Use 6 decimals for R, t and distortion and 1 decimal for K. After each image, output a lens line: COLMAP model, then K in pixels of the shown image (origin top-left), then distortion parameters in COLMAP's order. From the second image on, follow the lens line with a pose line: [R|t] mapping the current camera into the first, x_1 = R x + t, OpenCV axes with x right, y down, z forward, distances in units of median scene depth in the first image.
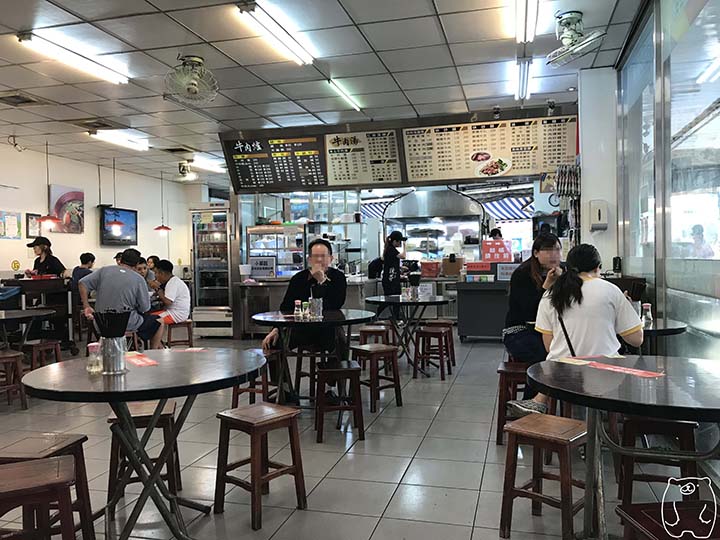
lens RADIAL K [[594.3, 0, 365.2], [0, 594.3, 266.2], [0, 0, 1]] dist [0.053550, -0.058681]
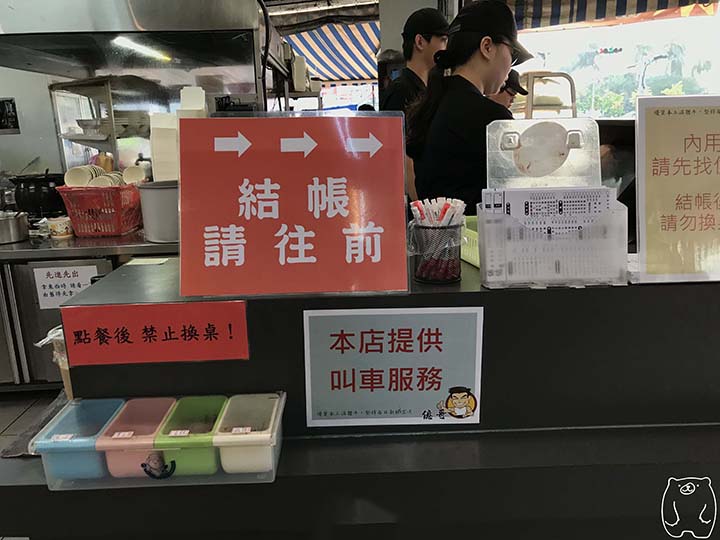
lens RADIAL K [[594.3, 0, 359.1], [0, 594.3, 270.4], [0, 0, 1]] dist [0.053550, -0.058681]
pose [[0.958429, -0.076207, 0.274966, 0.133269], [0.013961, 0.975045, 0.221570, -0.027078], [-0.284989, -0.208520, 0.935575, 0.586968]]
